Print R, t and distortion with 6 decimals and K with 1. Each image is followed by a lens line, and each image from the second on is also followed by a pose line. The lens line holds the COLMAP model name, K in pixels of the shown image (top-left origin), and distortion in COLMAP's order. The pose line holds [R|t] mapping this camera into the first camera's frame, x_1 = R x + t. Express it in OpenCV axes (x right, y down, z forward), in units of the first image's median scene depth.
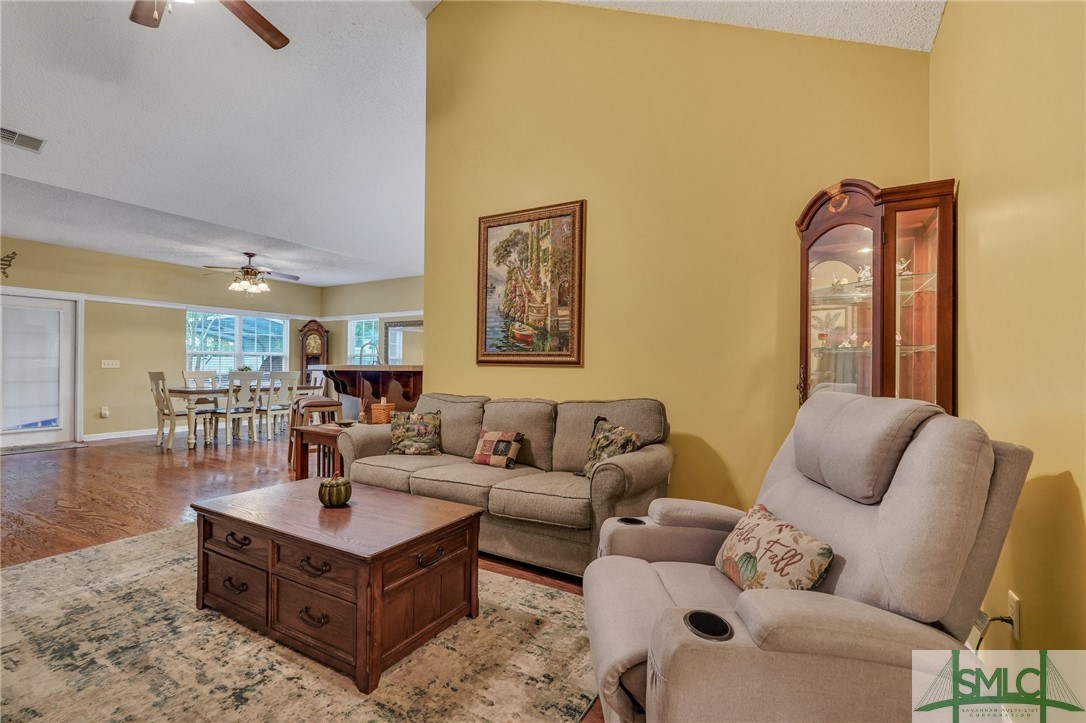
lens RADIAL K [[505.2, 0, 546.7], [0, 505.2, 360.5], [0, 0, 1]] dist [-0.010563, 0.008246]
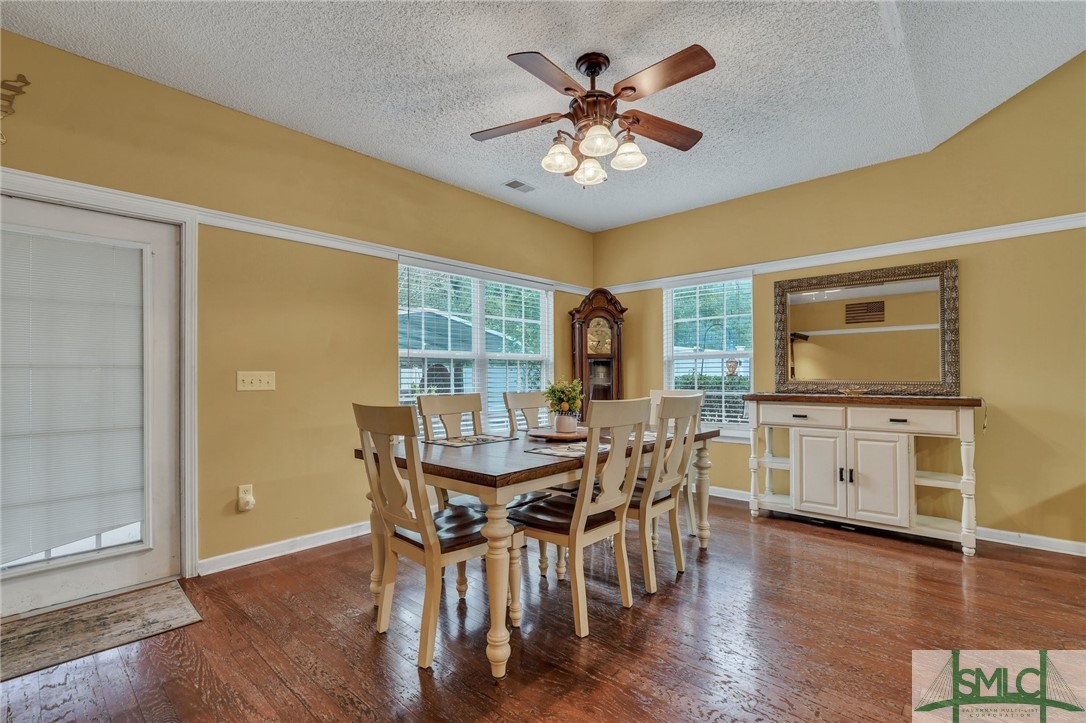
lens RADIAL K [[500.0, 0, 543.9], [0, 500.0, 365.3], [0, 0, 1]] dist [-0.008229, 0.003642]
pose [[0.982102, -0.020069, -0.187280, -0.554834], [0.018125, 0.999763, -0.012084, 0.003375], [0.187478, 0.008473, 0.982232, 0.639232]]
